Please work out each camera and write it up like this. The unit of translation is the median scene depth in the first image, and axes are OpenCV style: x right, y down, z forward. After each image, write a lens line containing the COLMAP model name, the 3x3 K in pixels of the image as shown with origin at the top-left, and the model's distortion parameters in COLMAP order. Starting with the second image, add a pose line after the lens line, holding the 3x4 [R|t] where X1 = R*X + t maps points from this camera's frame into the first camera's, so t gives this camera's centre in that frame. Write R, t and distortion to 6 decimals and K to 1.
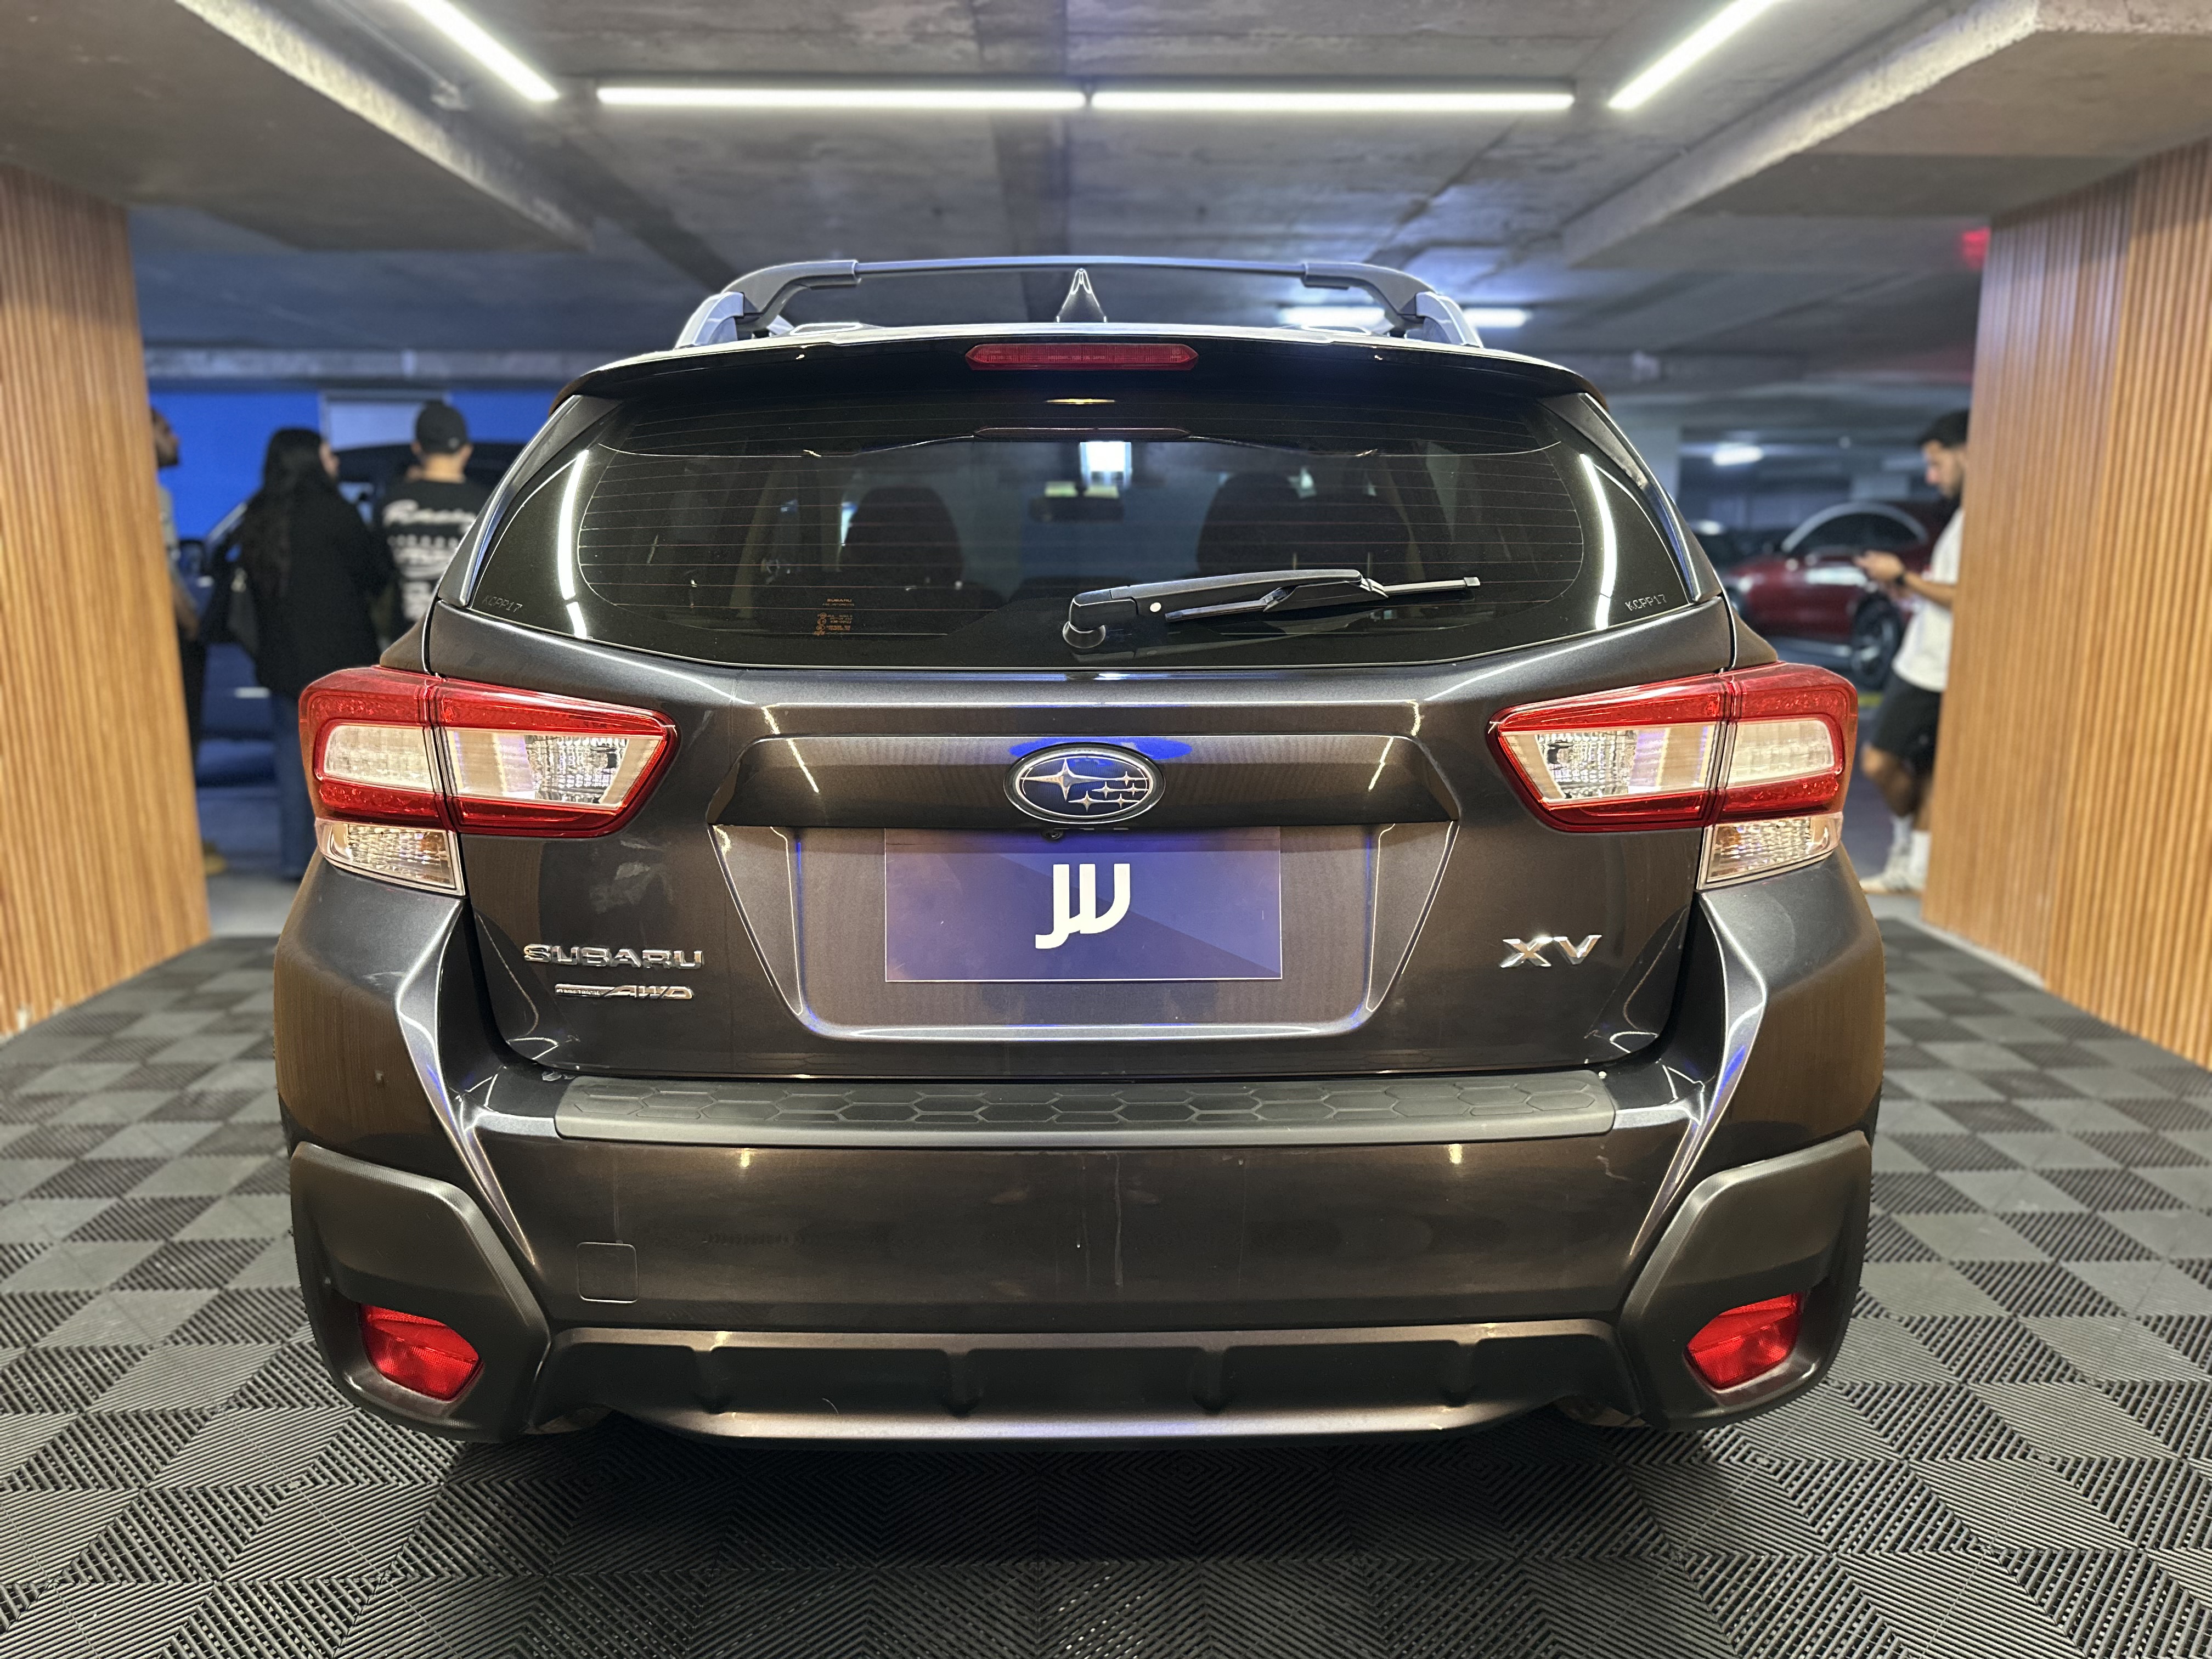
lens RADIAL K [[1598.4, 0, 1106.0], [0, 1598.4, 829.5], [0, 0, 1]] dist [0.067061, -0.075020]
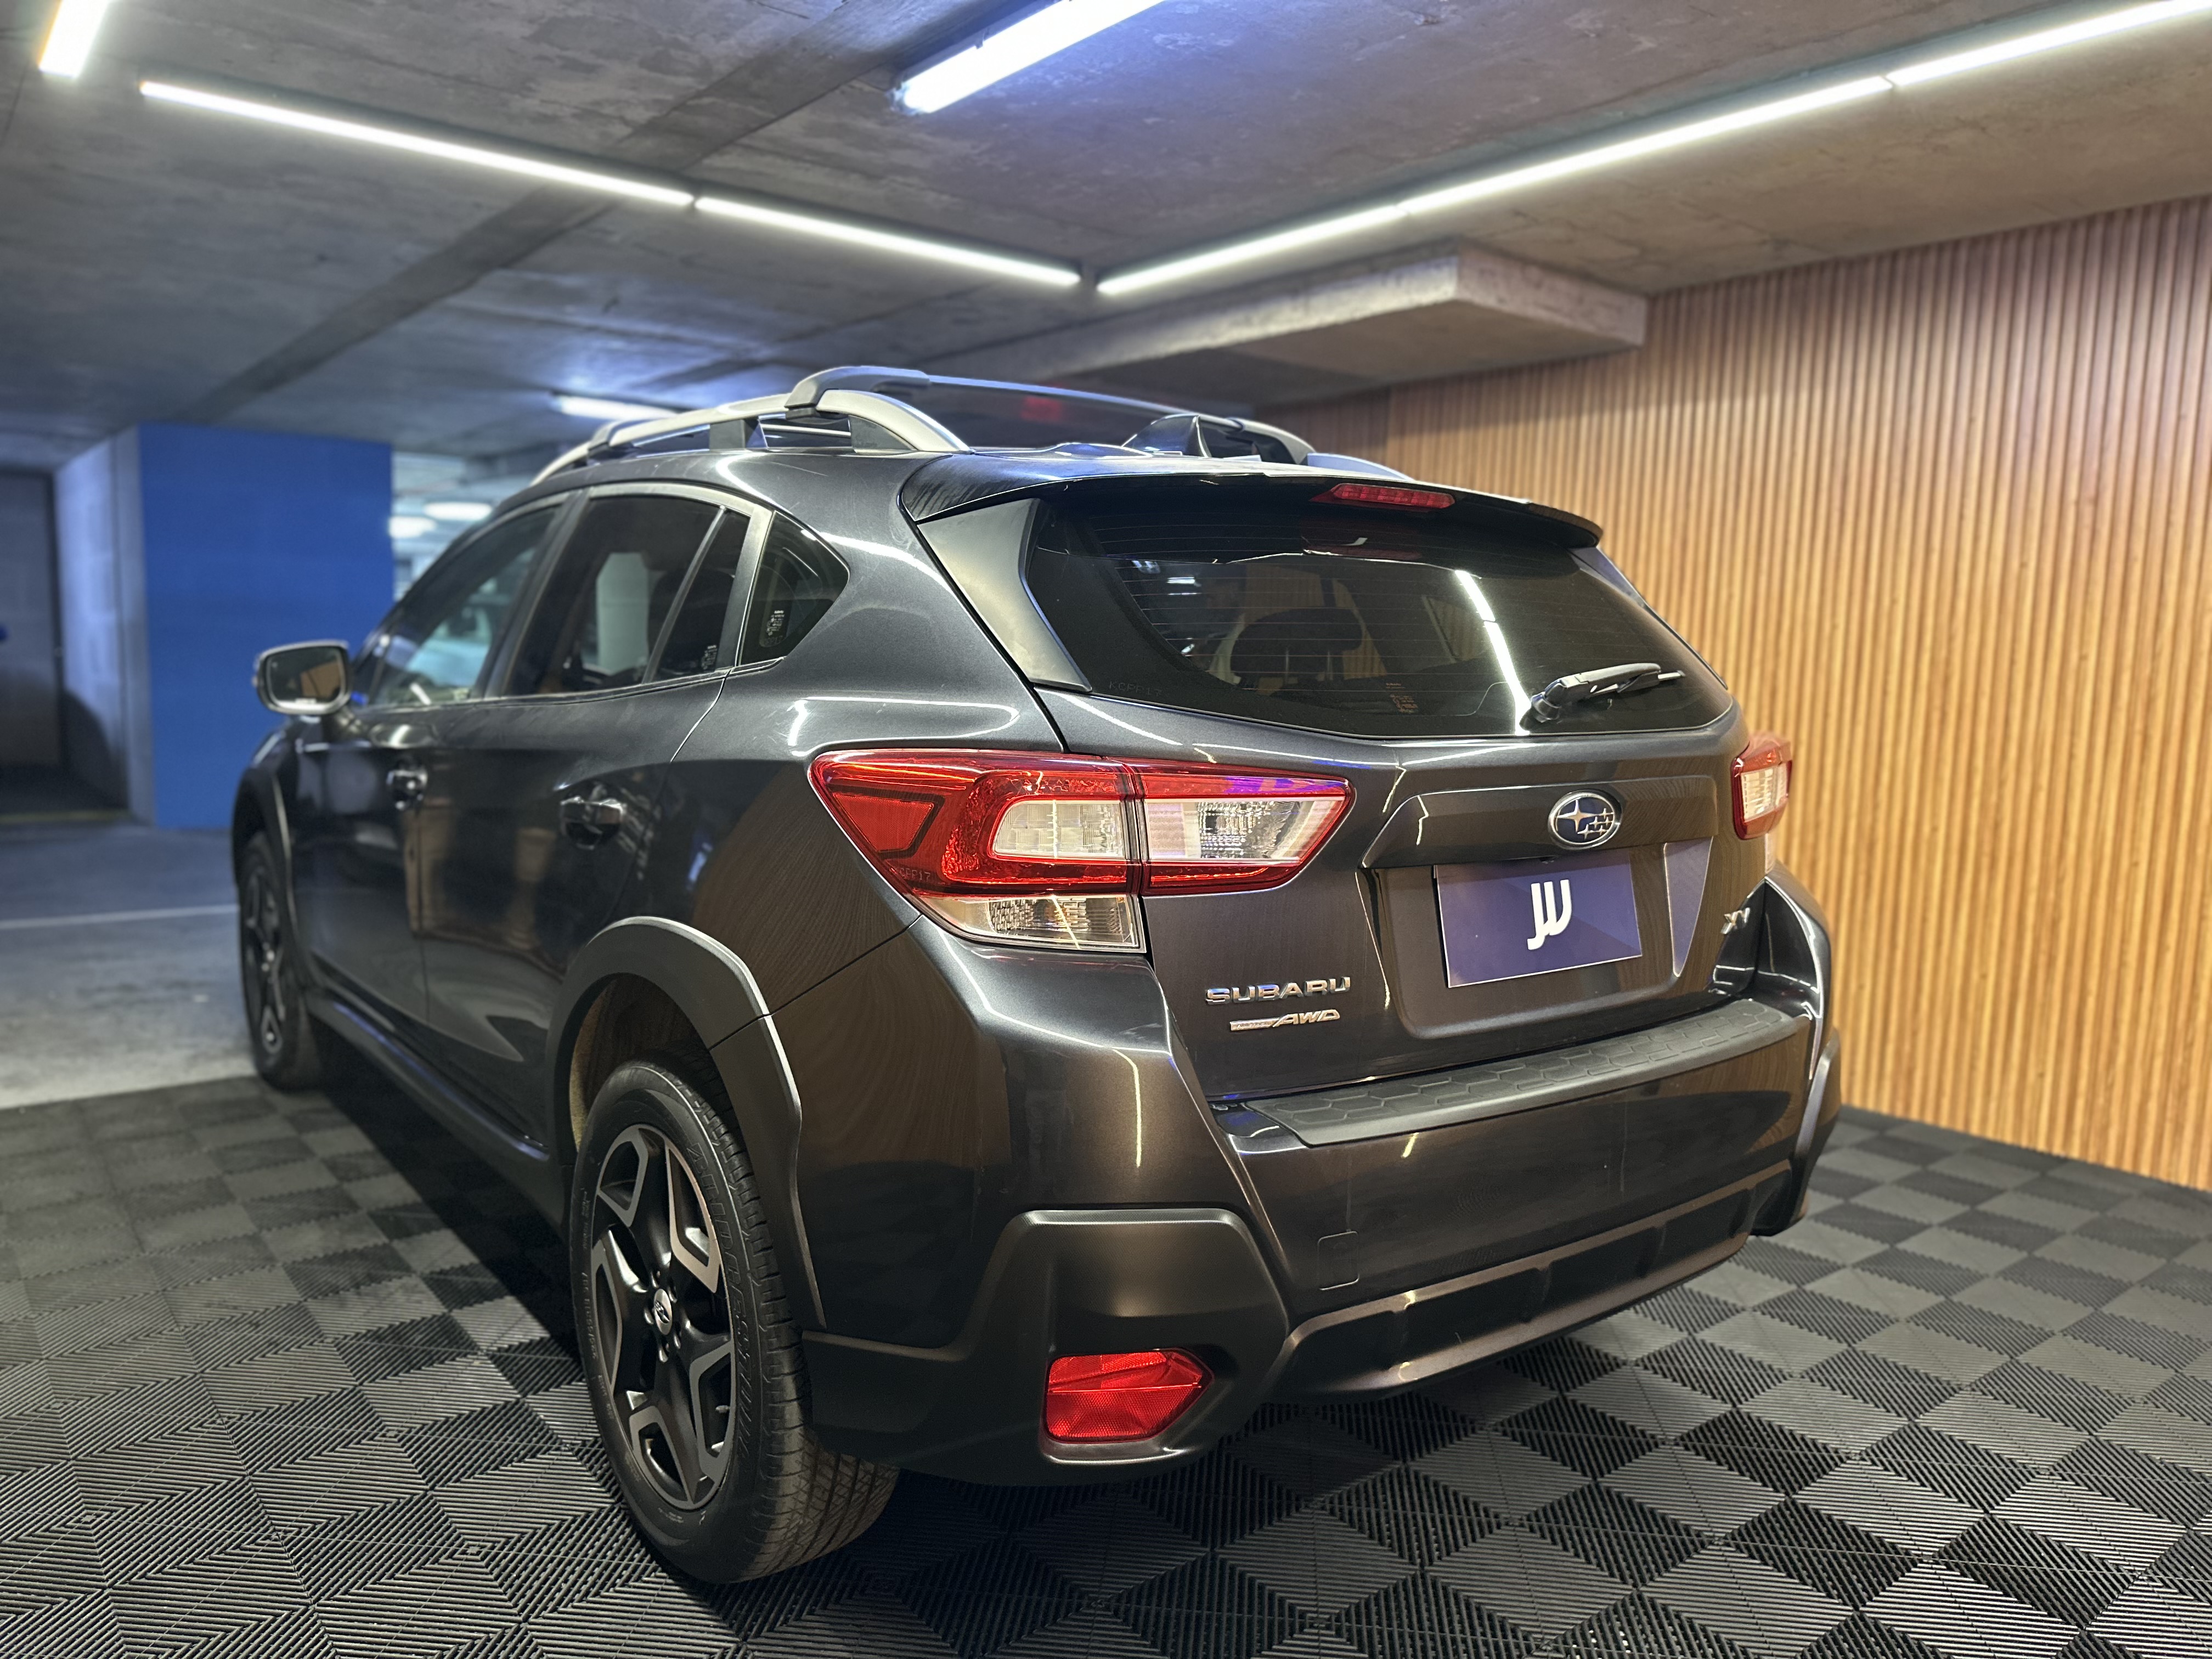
lens RADIAL K [[1598.4, 0, 1106.0], [0, 1598.4, 829.5], [0, 0, 1]] dist [0.067061, -0.075020]
pose [[0.798642, -0.048340, 0.599862, -1.094314], [0.083111, 0.996077, -0.030384, -0.011549], [-0.596040, 0.074121, 0.799527, 0.152567]]
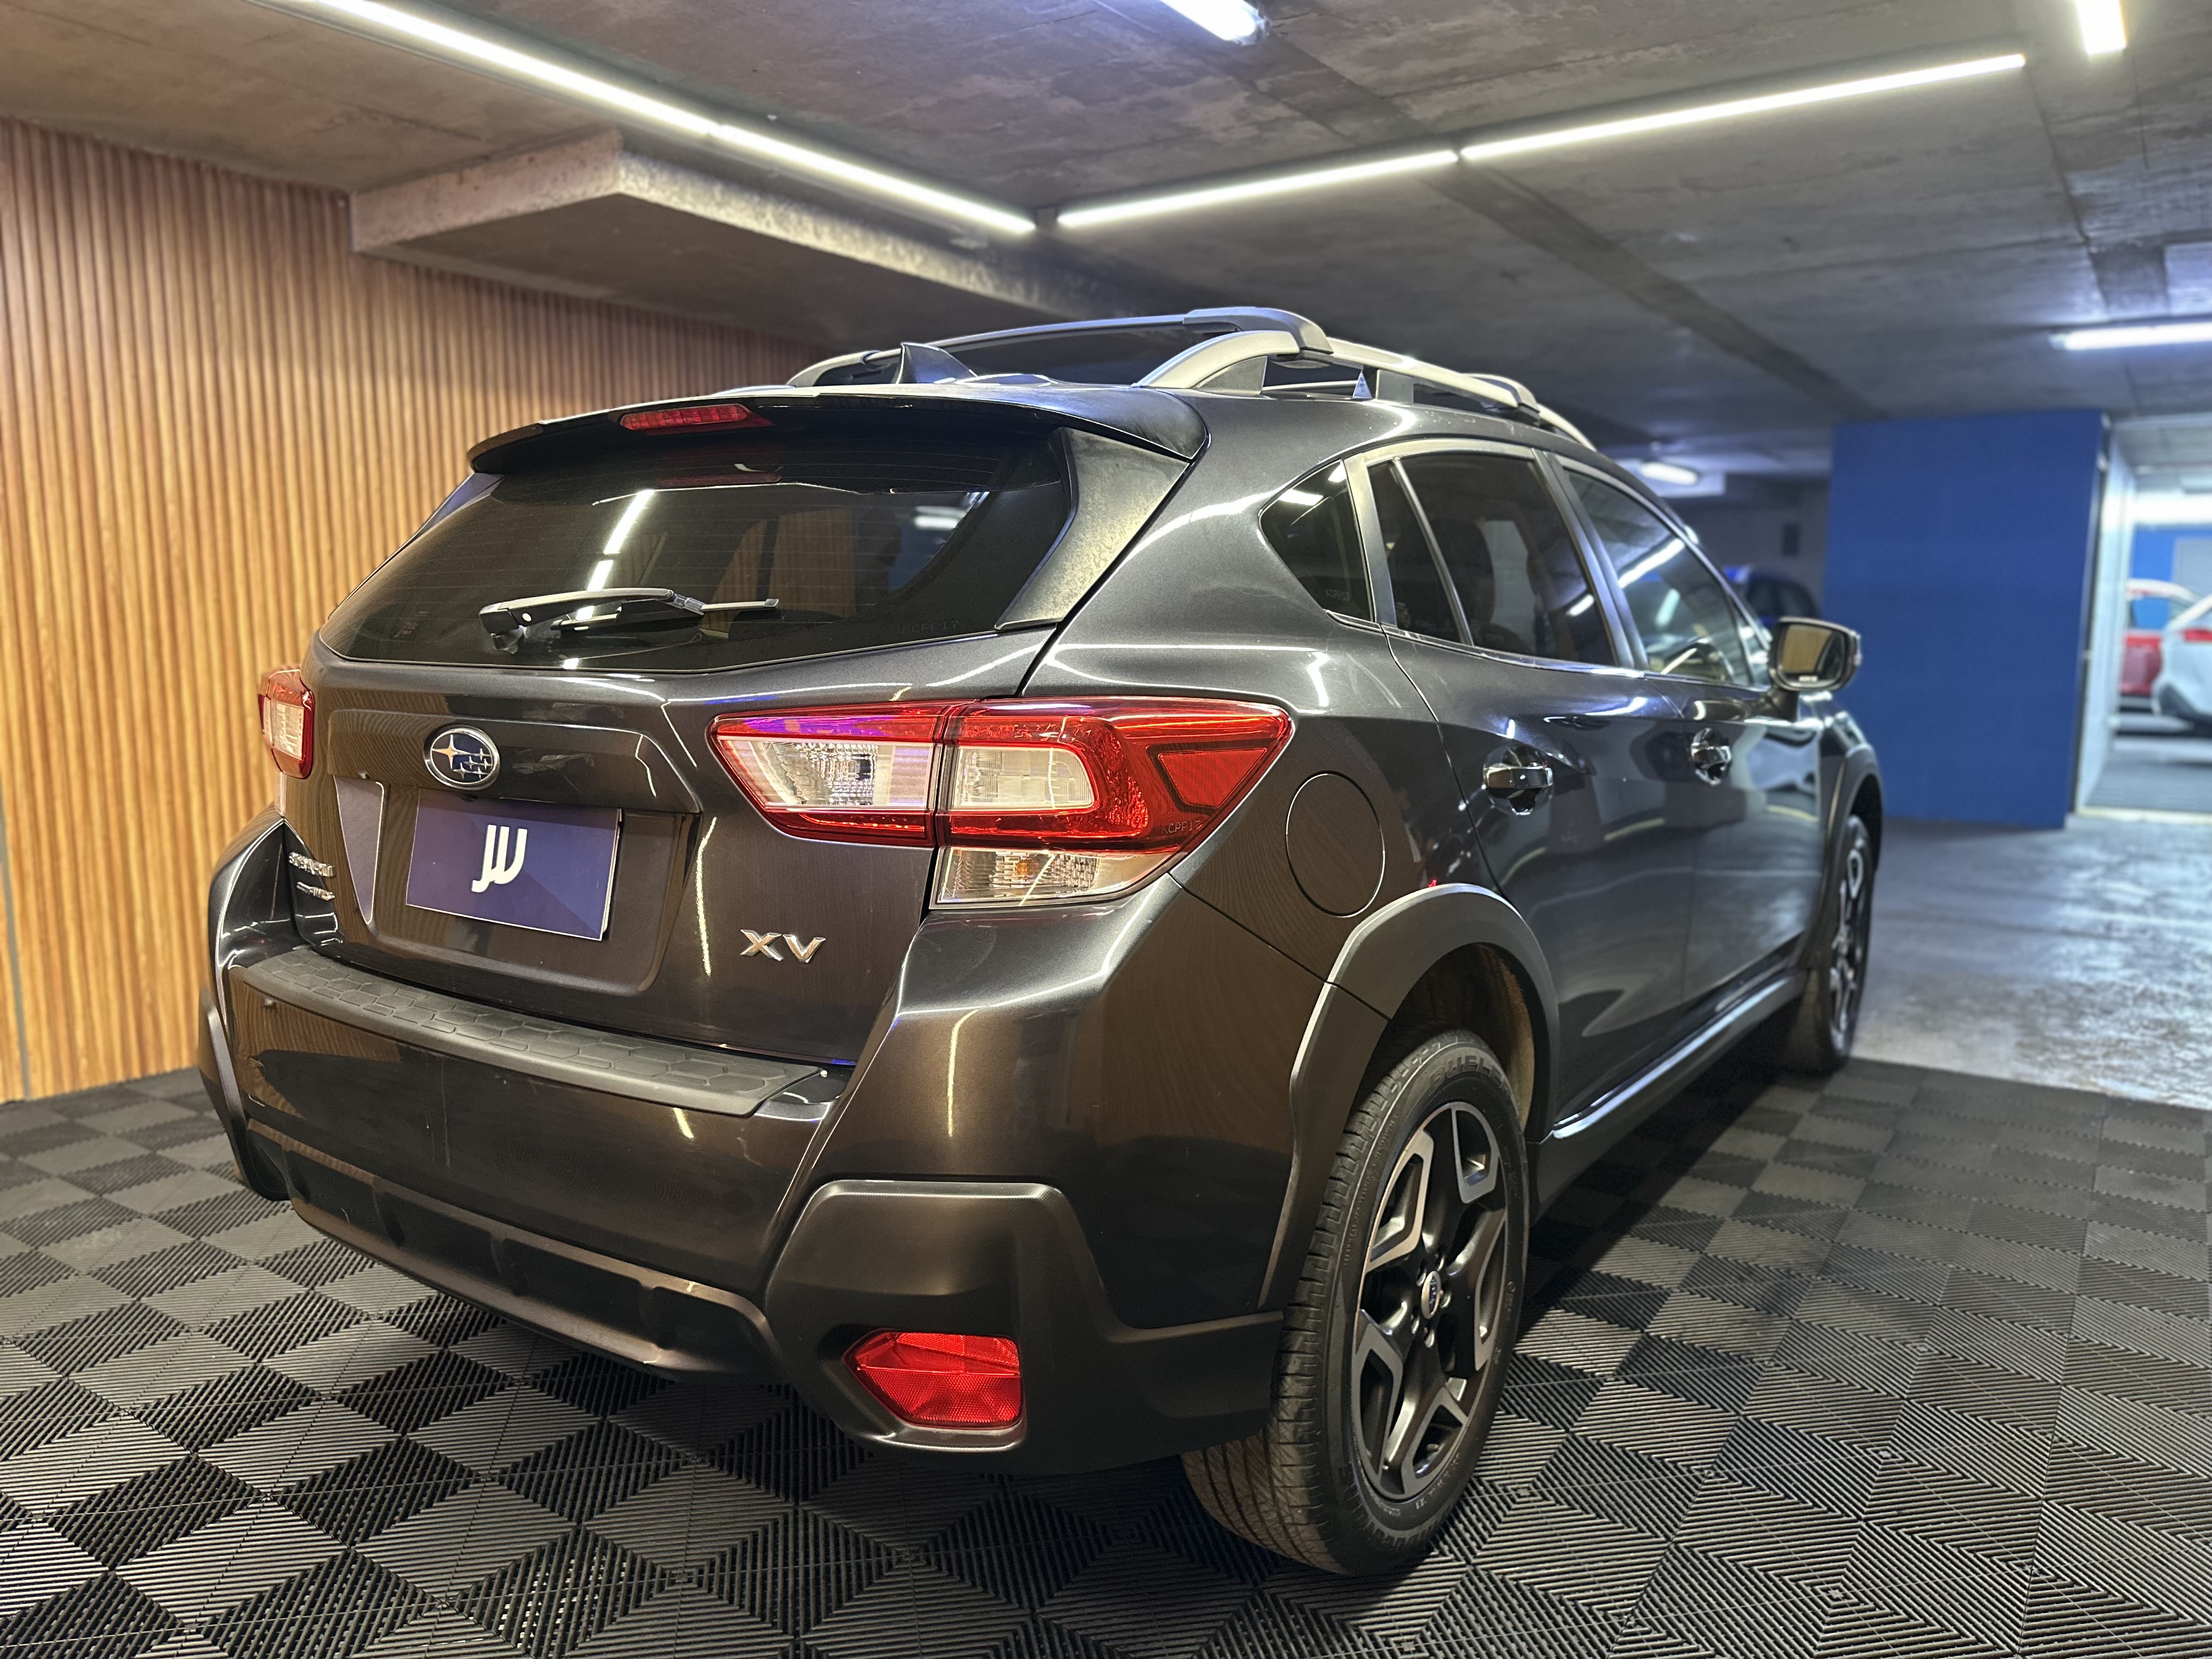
lens RADIAL K [[1580.9, 0, 1106.0], [0, 1580.9, 829.5], [0, 0, 1]] dist [0.059865, -0.081264]
pose [[0.809668, 0.086009, -0.580551, 1.067928], [-0.111594, 0.993718, -0.008415, -0.017440], [0.576180, 0.071599, 0.814180, 0.269451]]
